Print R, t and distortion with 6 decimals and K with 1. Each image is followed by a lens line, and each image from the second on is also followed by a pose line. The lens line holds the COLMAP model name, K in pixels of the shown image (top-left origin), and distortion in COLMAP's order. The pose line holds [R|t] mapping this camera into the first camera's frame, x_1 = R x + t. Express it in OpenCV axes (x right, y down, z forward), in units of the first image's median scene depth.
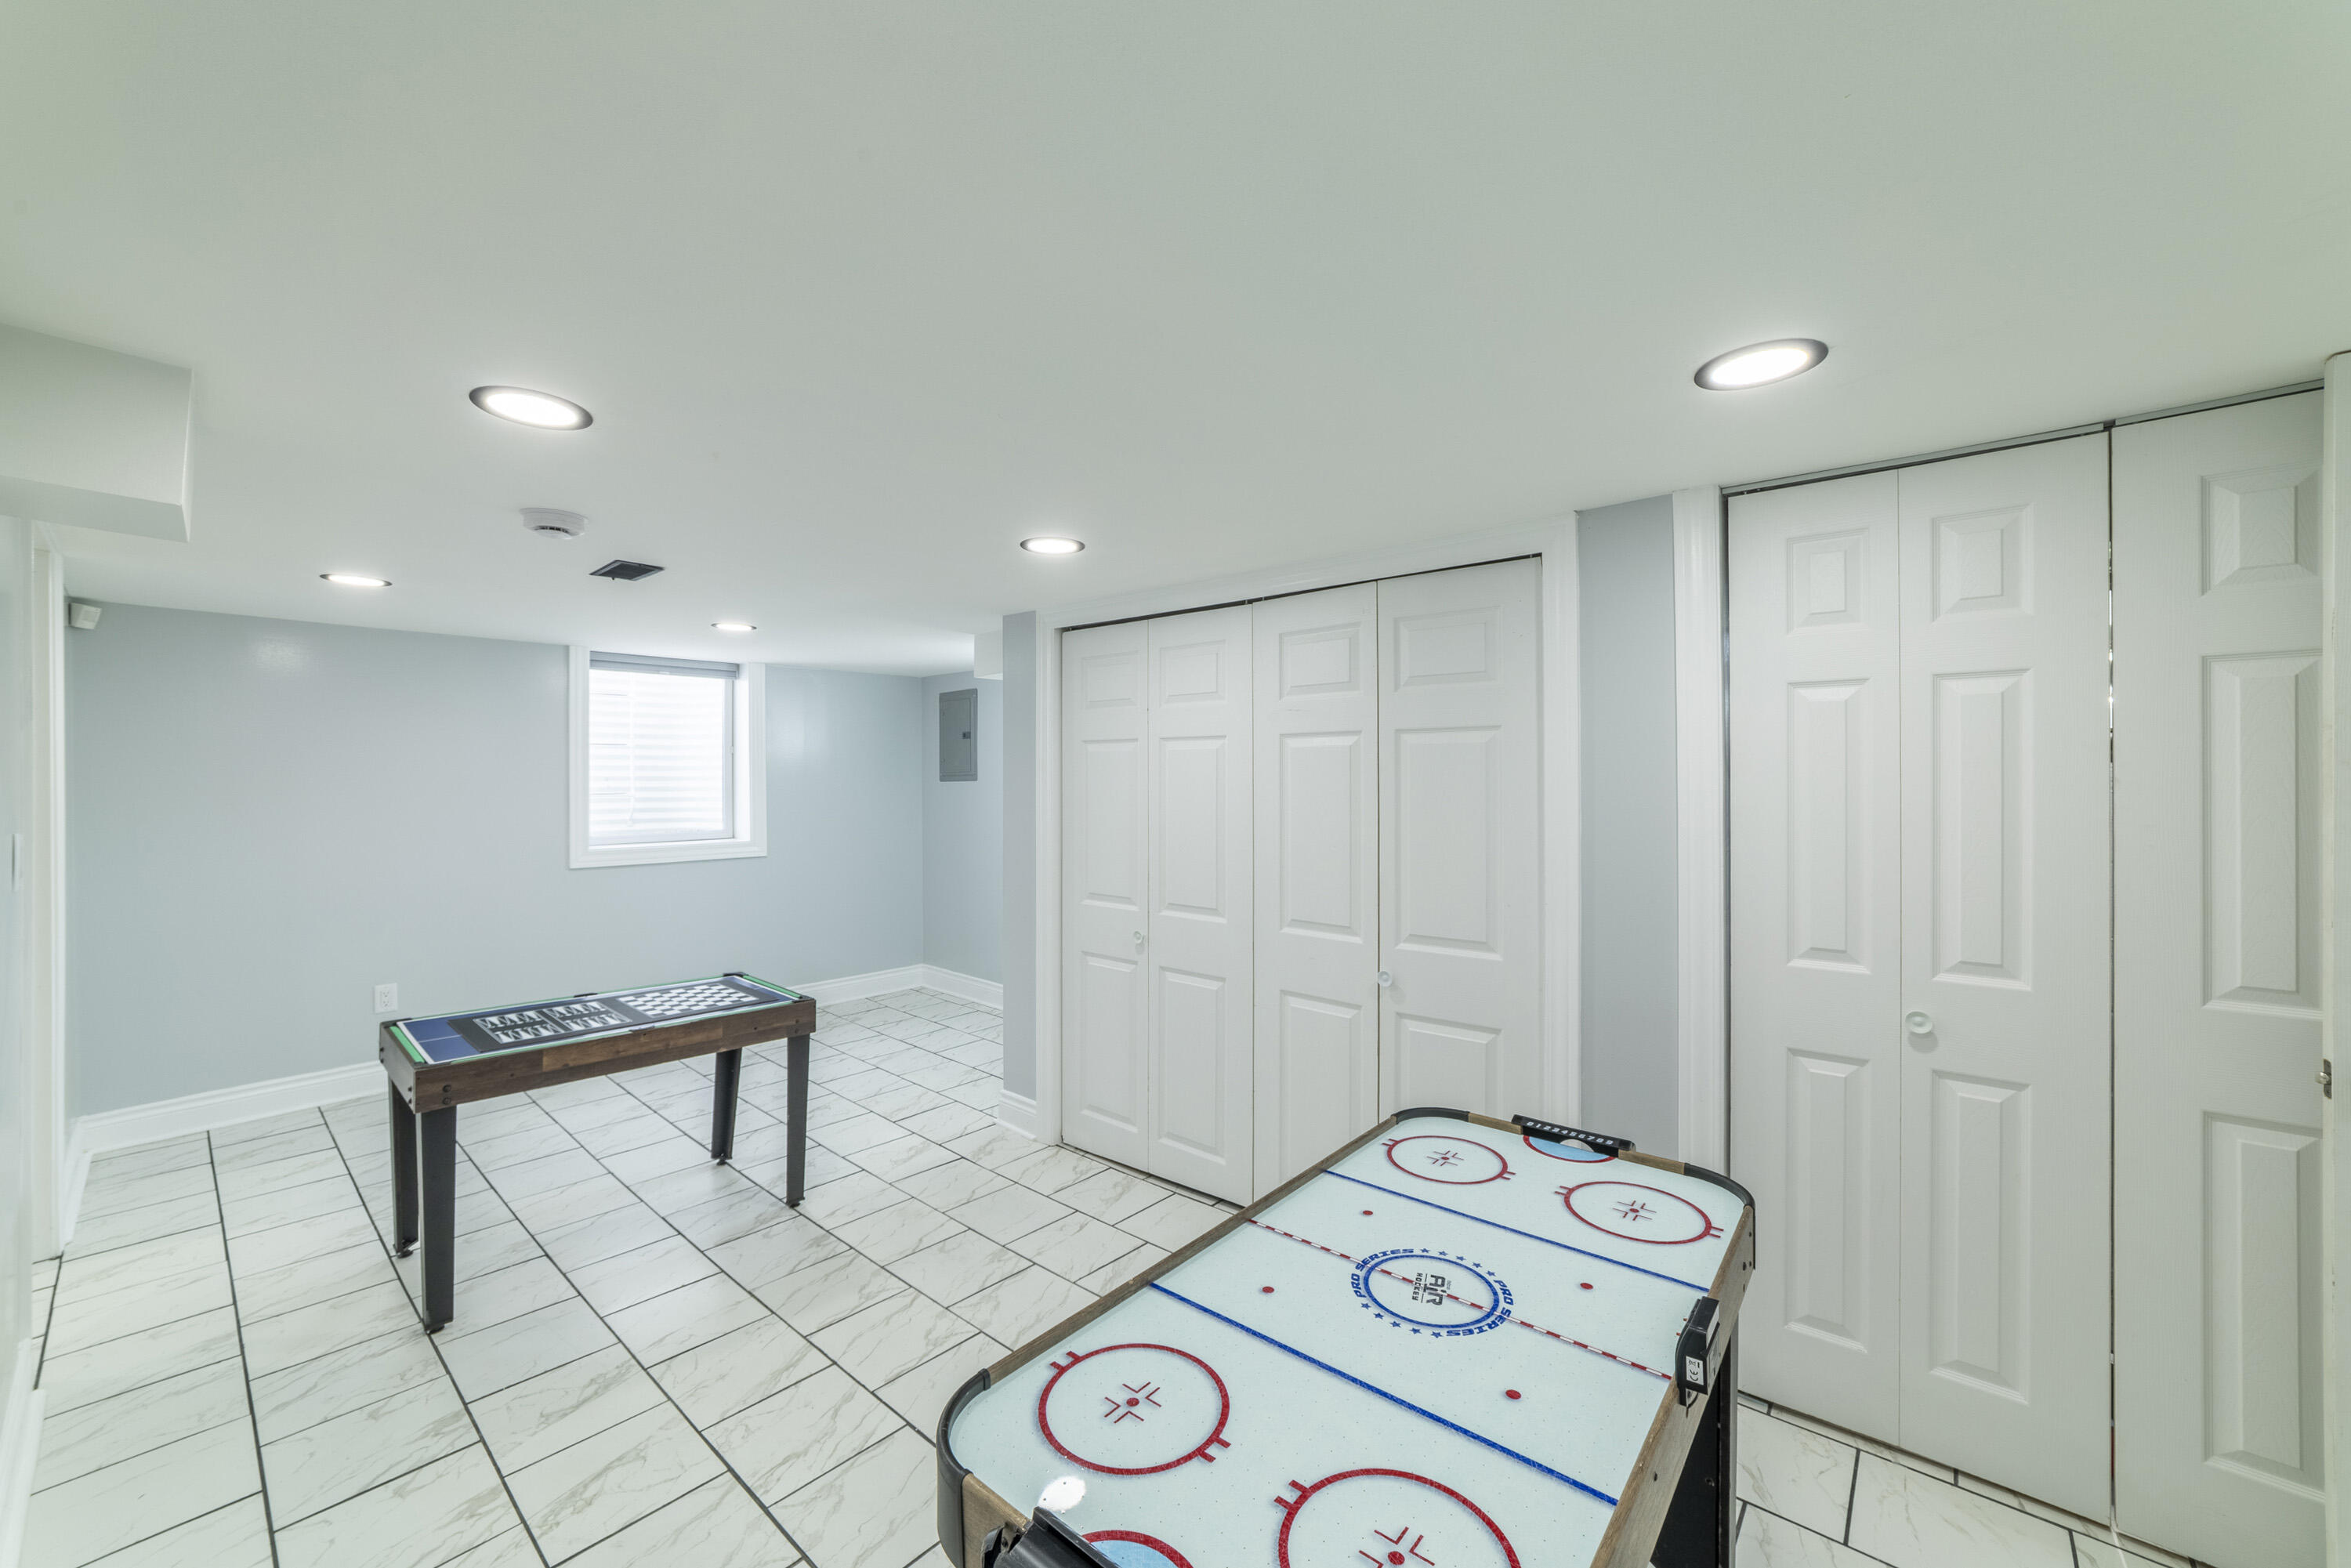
lens RADIAL K [[893.2, 0, 1173.7], [0, 893.2, 780.1], [0, 0, 1]] dist [-0.007723, 0.001554]
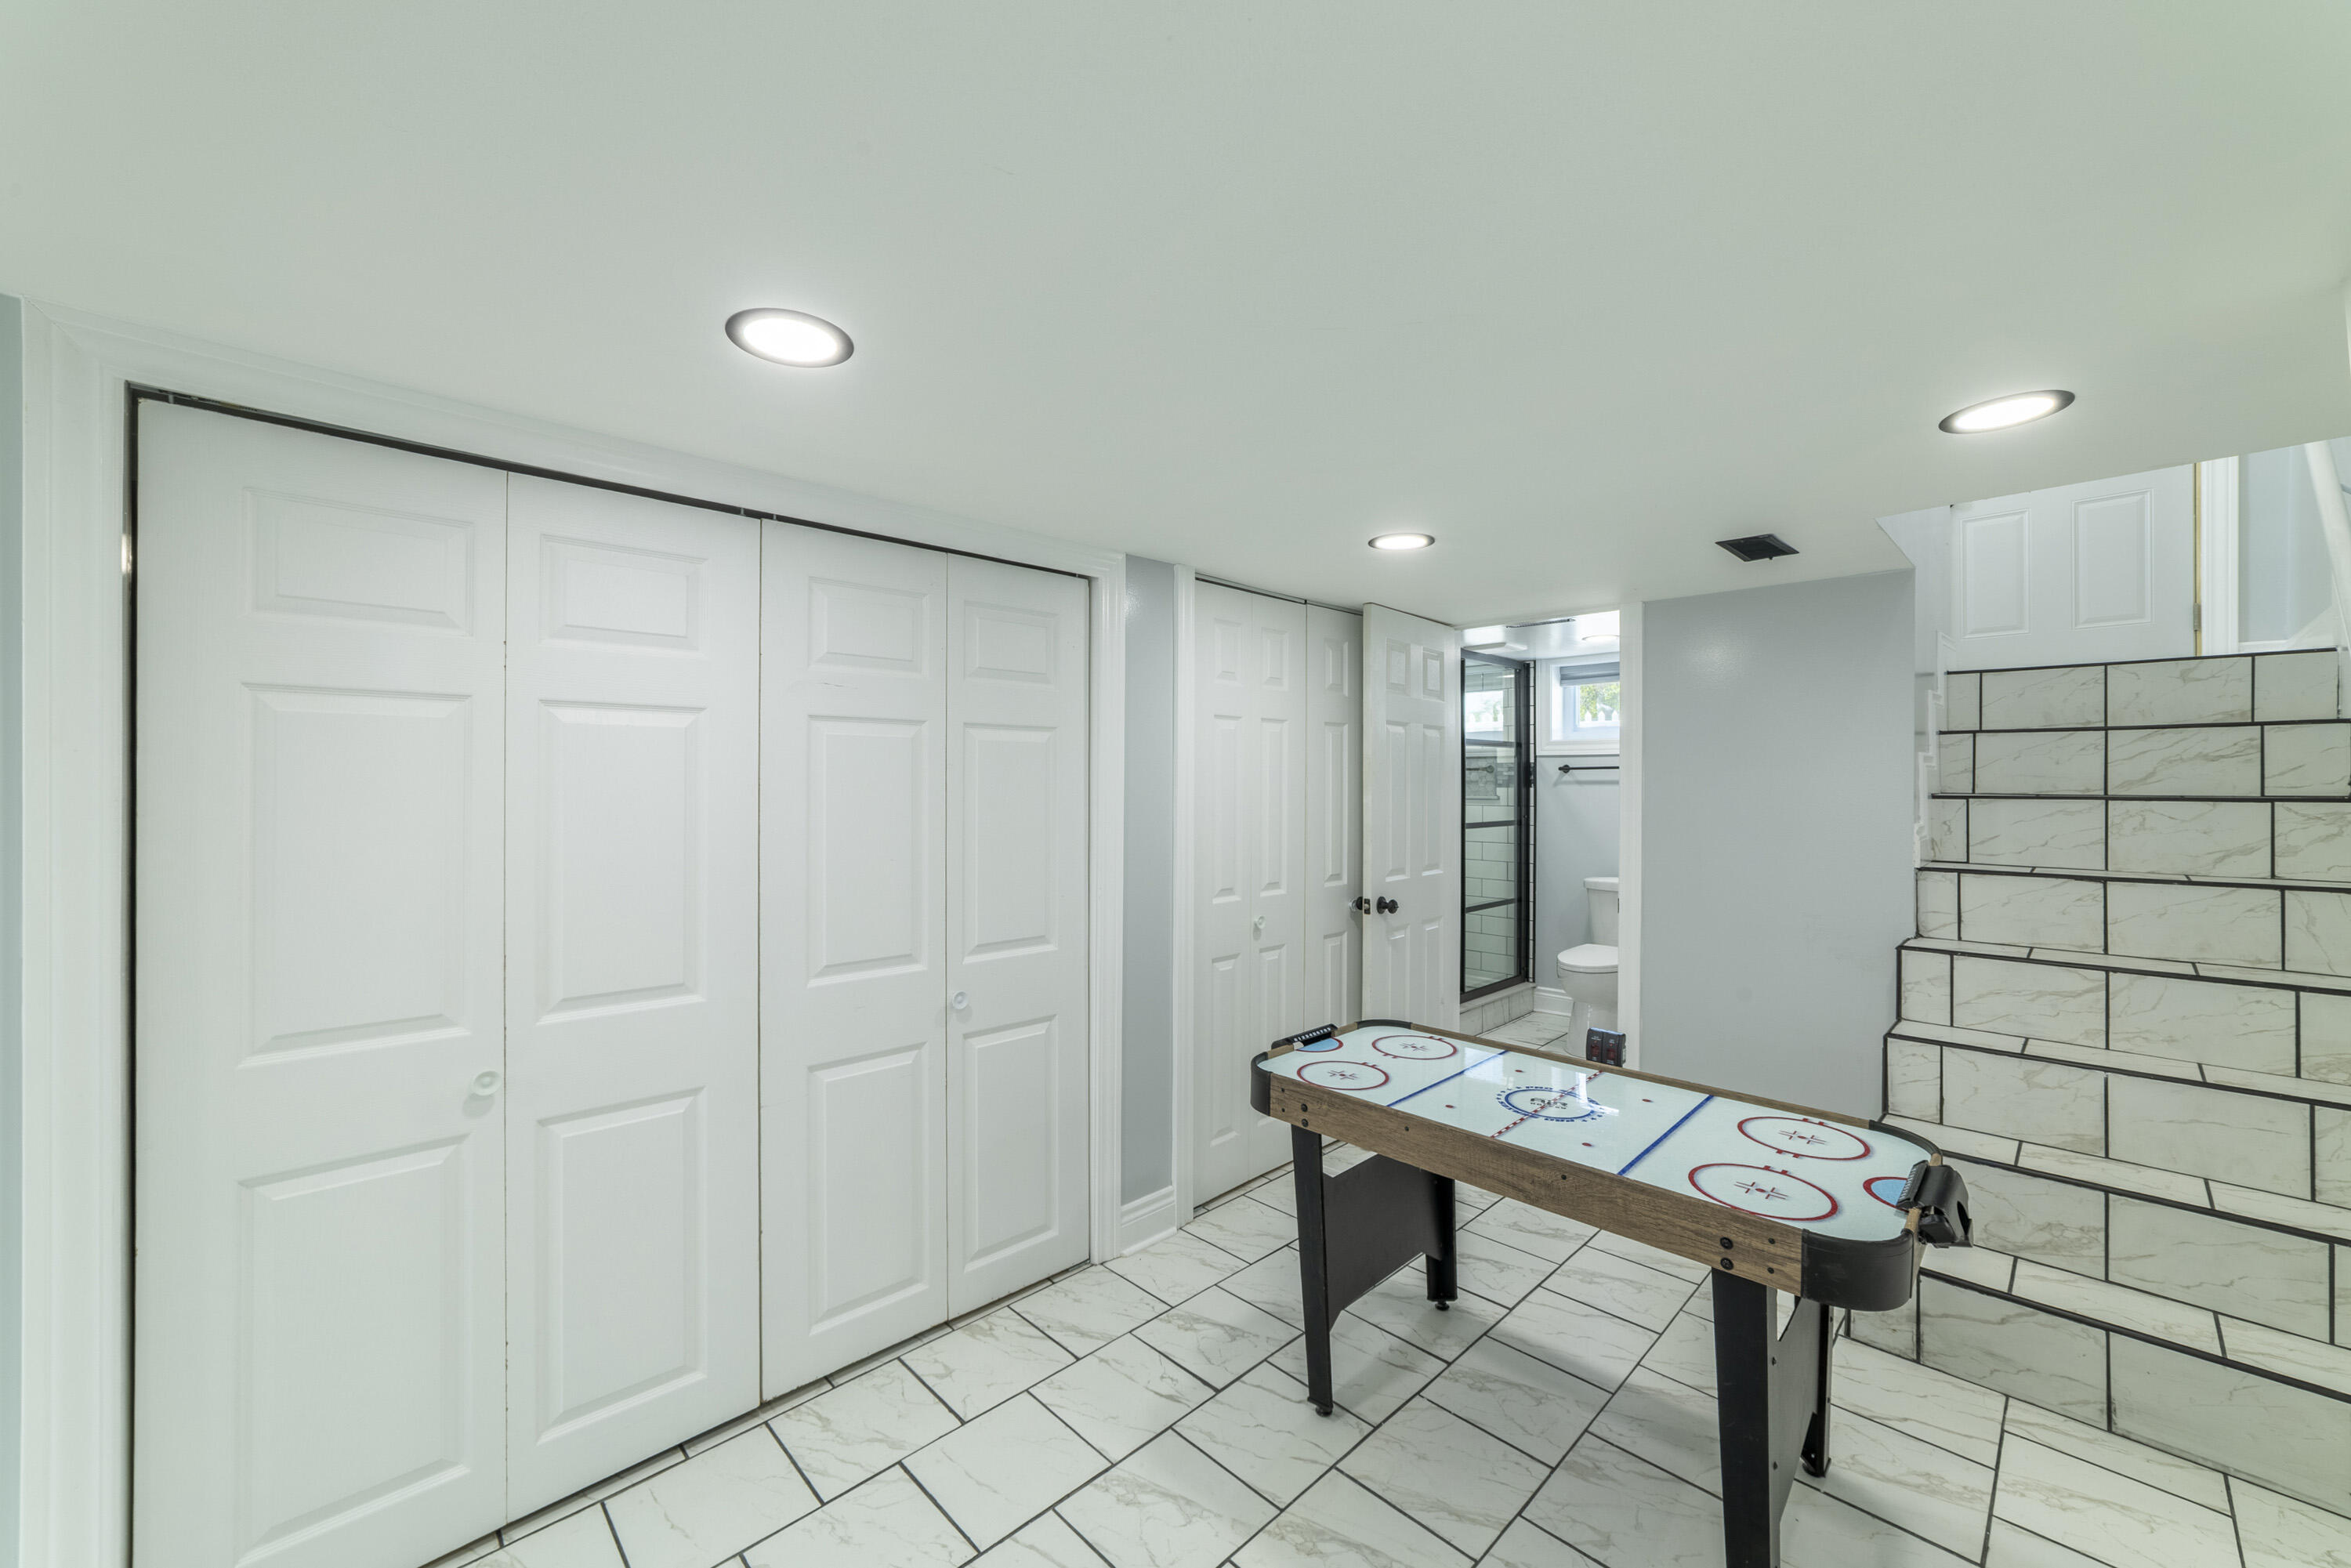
lens RADIAL K [[893.2, 0, 1179.8], [0, 893.2, 777.0], [0, 0, 1]] dist [-0.007723, 0.001554]
pose [[0.109378, 0.002874, 0.993996, -0.634699], [-0.004622, 0.999986, -0.002382, -0.000503], [-0.993990, -0.004334, 0.109389, 0.693132]]
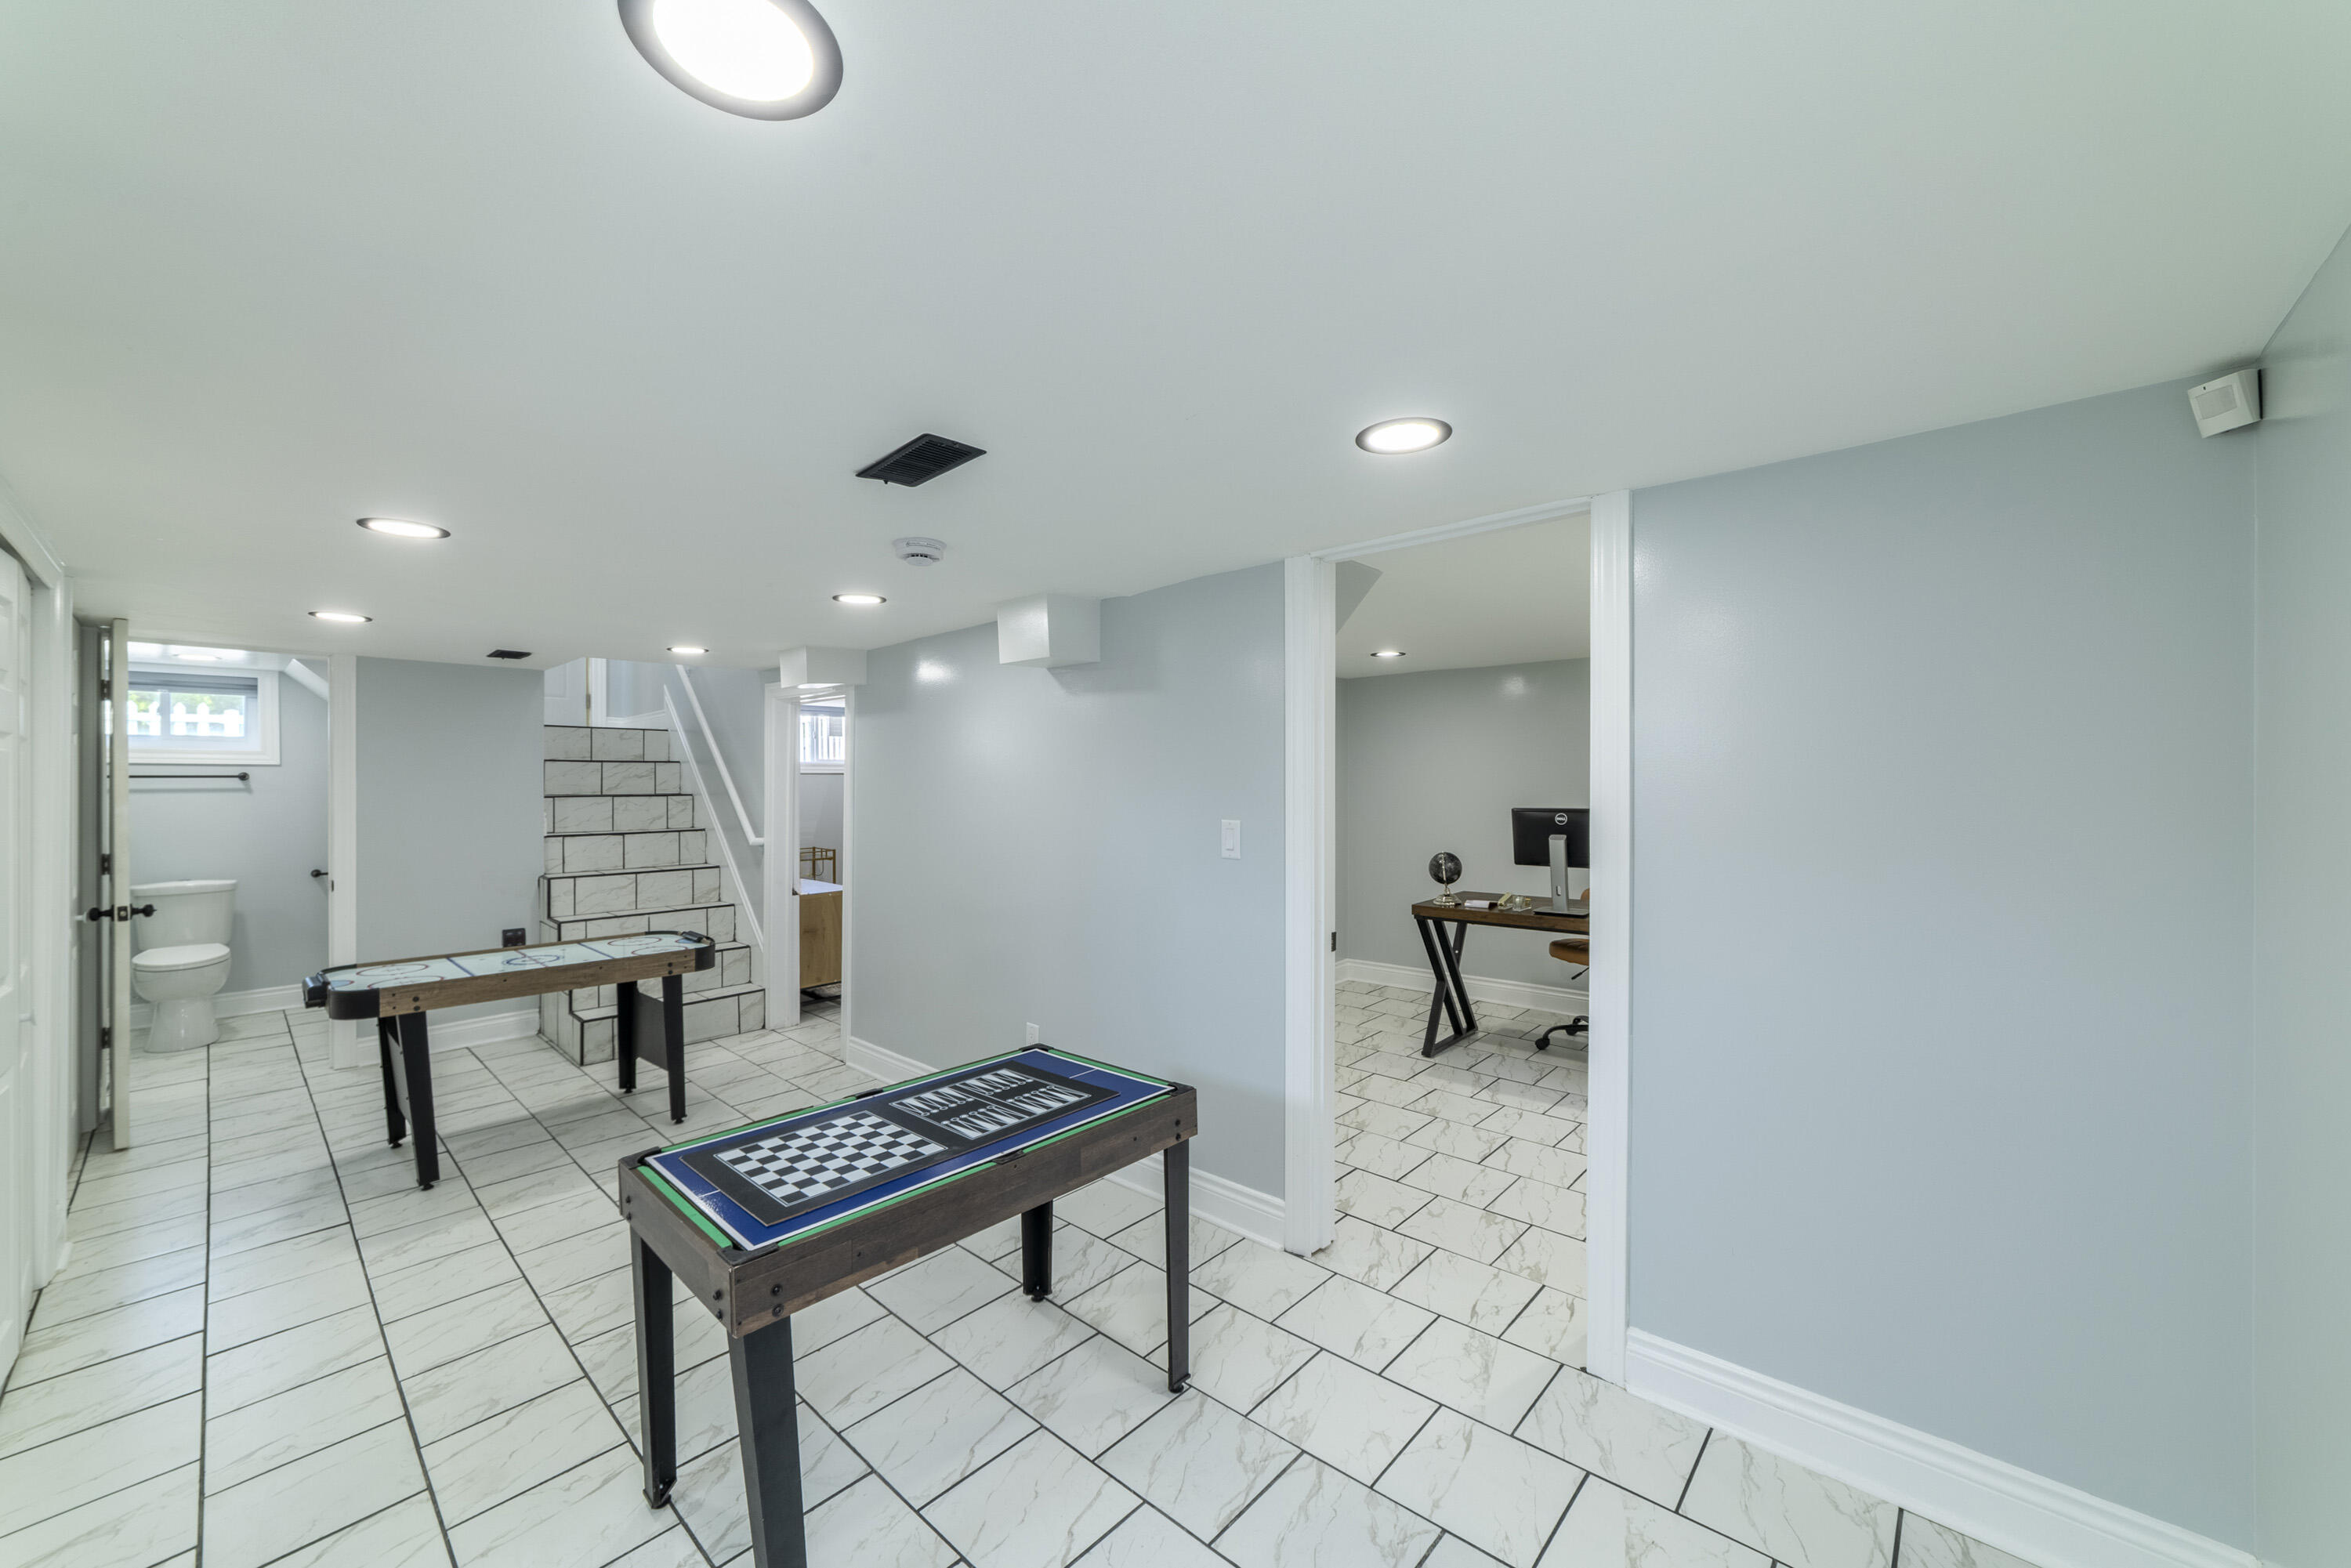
lens RADIAL K [[893.2, 0, 1168.2], [0, 893.2, 782.6], [0, 0, 1]] dist [-0.007723, 0.001554]
pose [[-0.998904, 0.005569, 0.046475, -0.901913], [0.005326, 0.999972, -0.005338, 0.003388], [-0.046503, -0.005084, -0.998905, 1.731153]]
